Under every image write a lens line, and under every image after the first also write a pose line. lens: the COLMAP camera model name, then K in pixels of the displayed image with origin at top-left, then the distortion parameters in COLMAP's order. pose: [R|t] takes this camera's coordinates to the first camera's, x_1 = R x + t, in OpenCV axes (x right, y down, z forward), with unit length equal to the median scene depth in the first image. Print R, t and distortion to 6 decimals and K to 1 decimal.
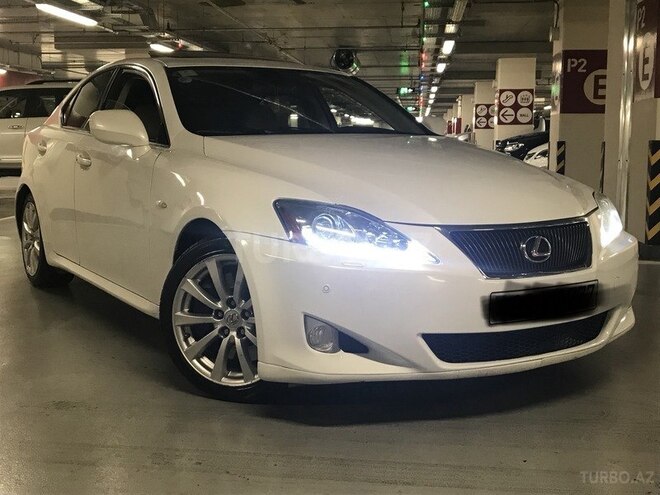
lens RADIAL K [[893.7, 0, 332.0], [0, 893.7, 223.4], [0, 0, 1]] dist [-0.091819, 0.004381]
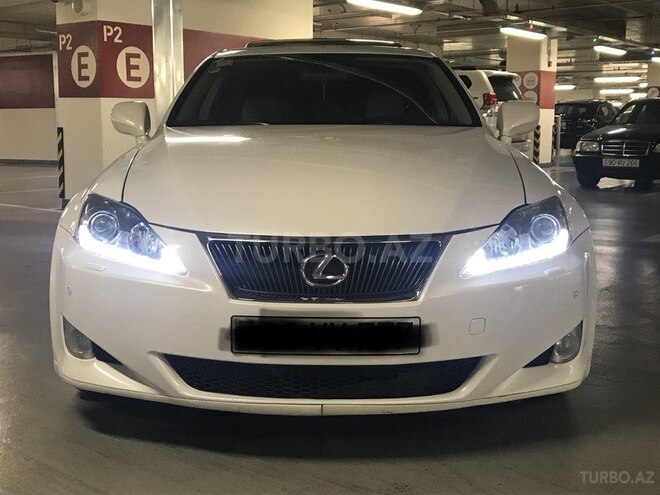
lens RADIAL K [[893.7, 0, 332.0], [0, 893.7, 223.4], [0, 0, 1]] dist [-0.091819, 0.004381]
pose [[0.855008, 0.056121, -0.515569, 0.684197], [-0.047049, 0.998422, 0.030656, -0.039911], [0.516476, -0.001954, 0.856299, 0.317448]]
